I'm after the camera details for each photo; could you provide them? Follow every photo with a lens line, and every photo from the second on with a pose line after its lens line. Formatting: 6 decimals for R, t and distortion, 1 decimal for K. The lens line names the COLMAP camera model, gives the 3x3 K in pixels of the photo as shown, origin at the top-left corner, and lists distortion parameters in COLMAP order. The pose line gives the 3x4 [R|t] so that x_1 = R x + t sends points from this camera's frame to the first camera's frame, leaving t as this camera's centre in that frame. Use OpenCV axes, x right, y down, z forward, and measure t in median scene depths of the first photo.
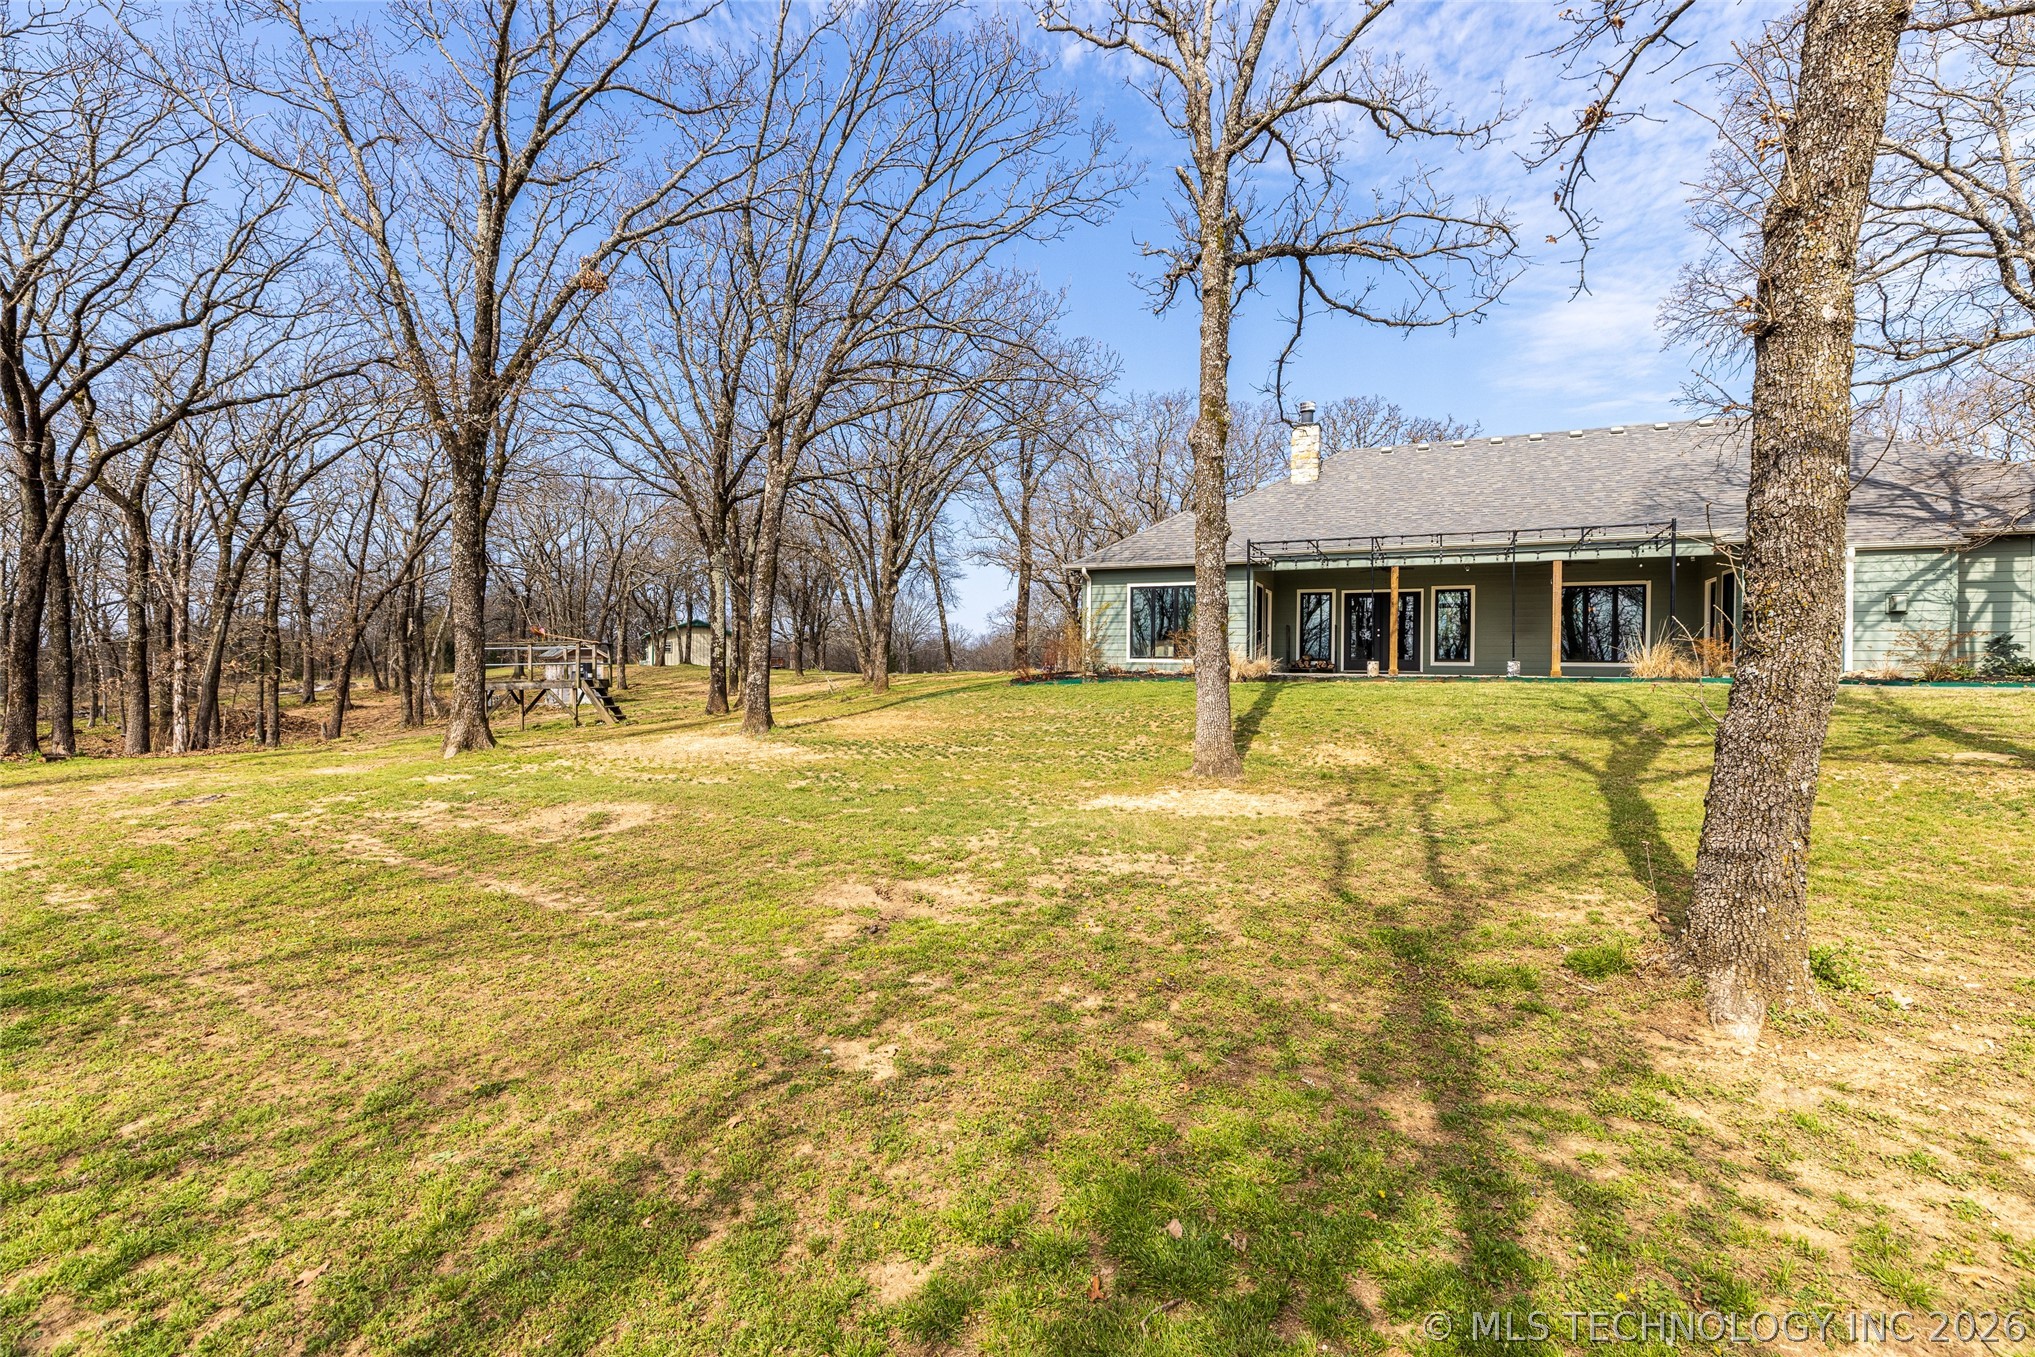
lens RADIAL K [[906.6, 0, 1017.8], [0, 906.6, 666.8], [0, 0, 1]] dist [0.006664, -0.000947]
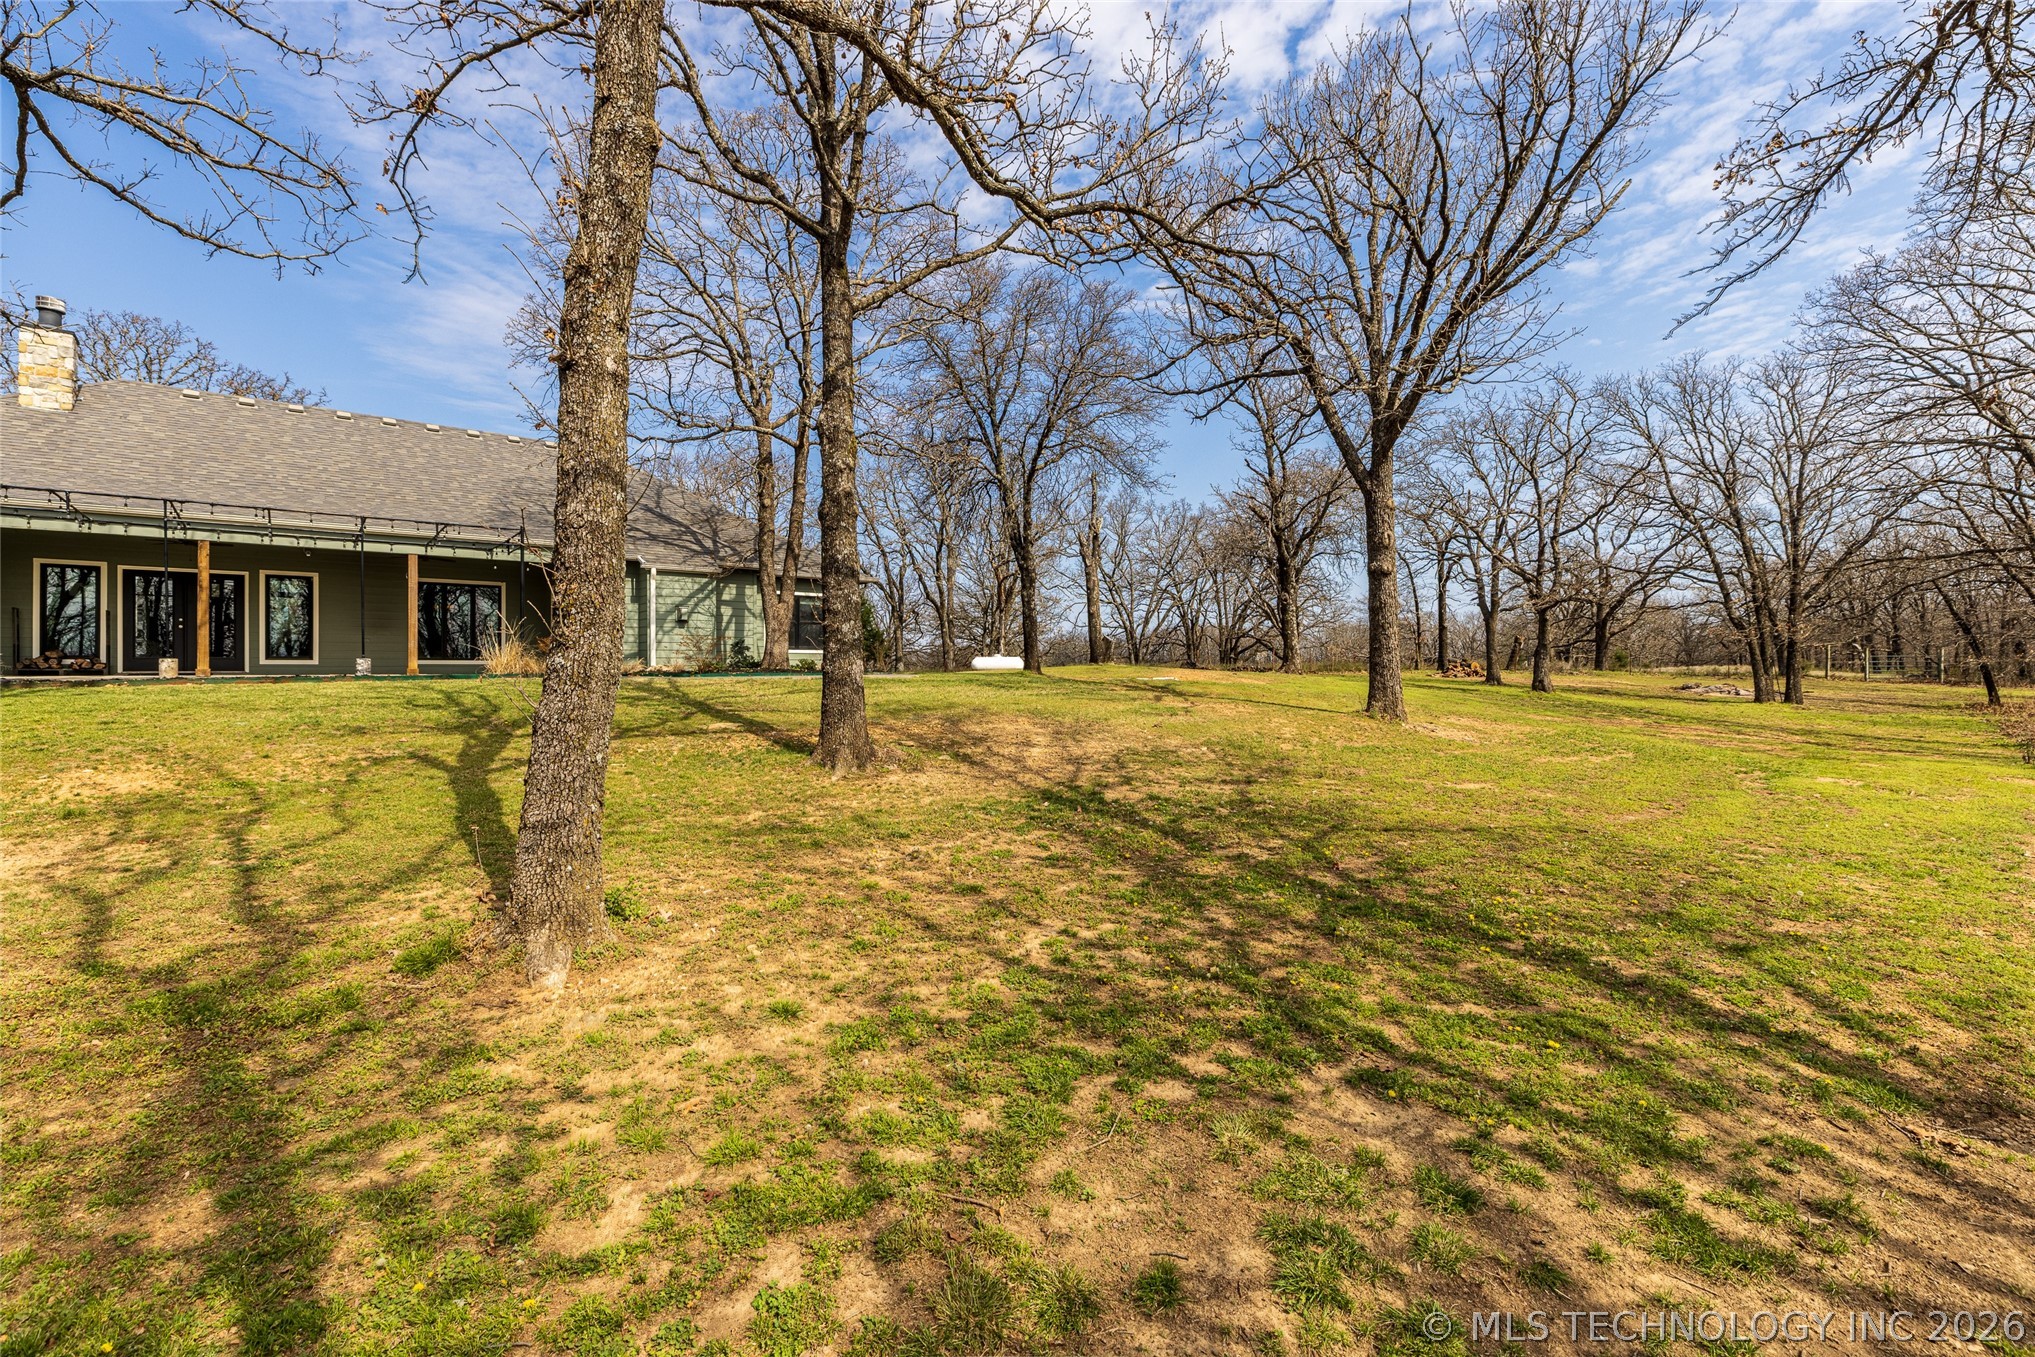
lens RADIAL K [[906.6, 0, 1019.6], [0, 906.6, 668.3], [0, 0, 1]] dist [0.006664, -0.000947]
pose [[0.438043, -0.010382, 0.898894, 0.013893], [0.007550, 0.999941, 0.007869, 0.003300], [-0.898922, 0.003340, 0.438095, -0.005184]]
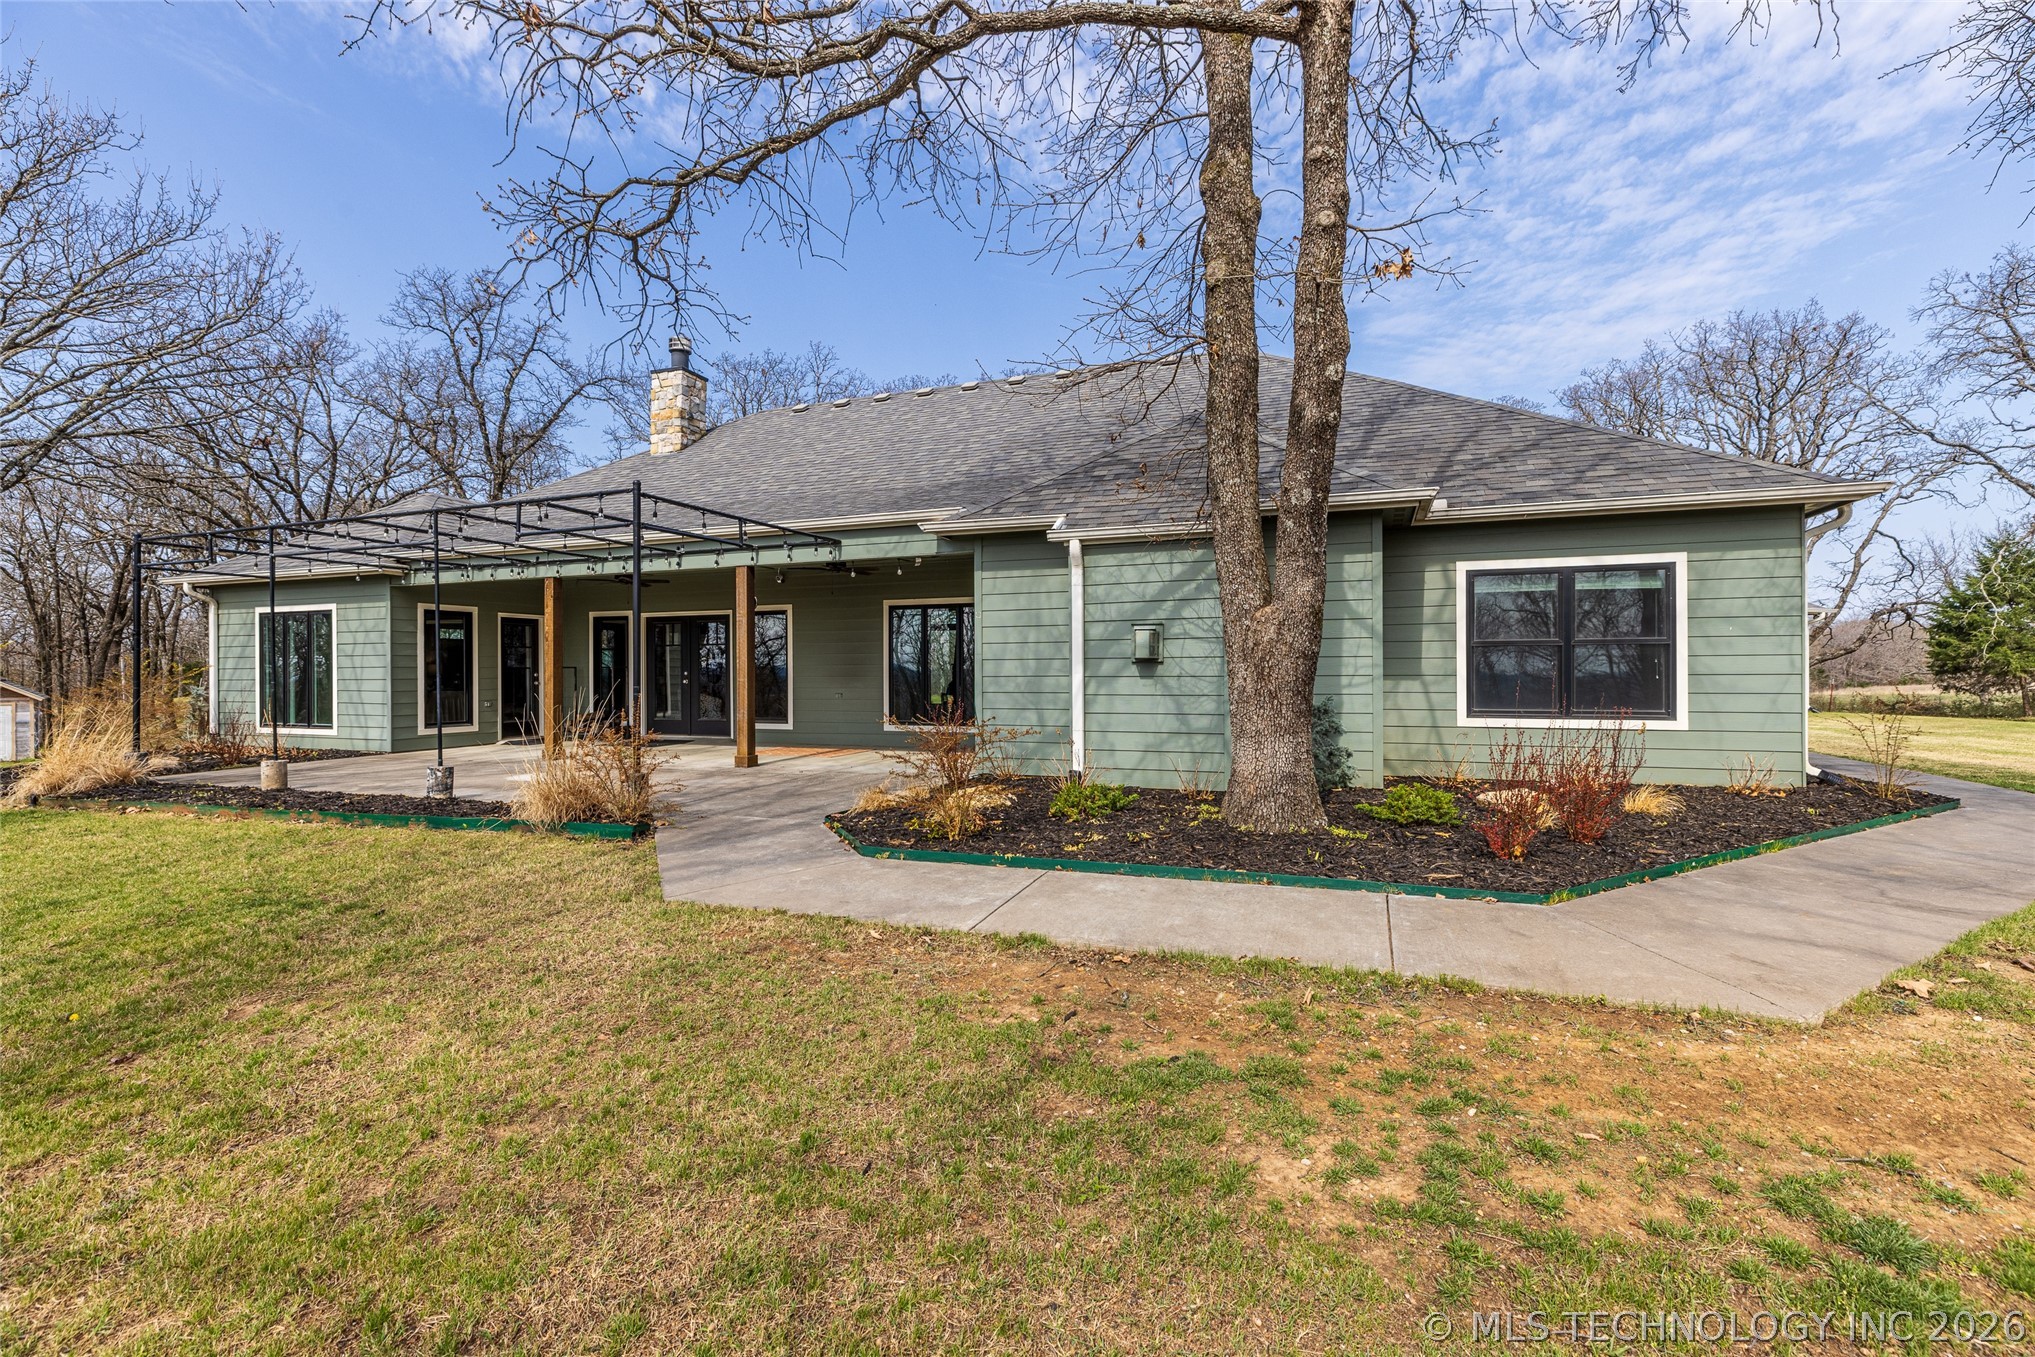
lens RADIAL K [[906.6, 0, 1019.3], [0, 906.6, 669.6], [0, 0, 1]] dist [0.006664, -0.000947]
pose [[0.997544, -0.019294, 0.067327, 1.674153], [0.019354, 0.999813, -0.000247, -0.108011], [-0.067309, 0.001550, 0.997731, 0.932124]]
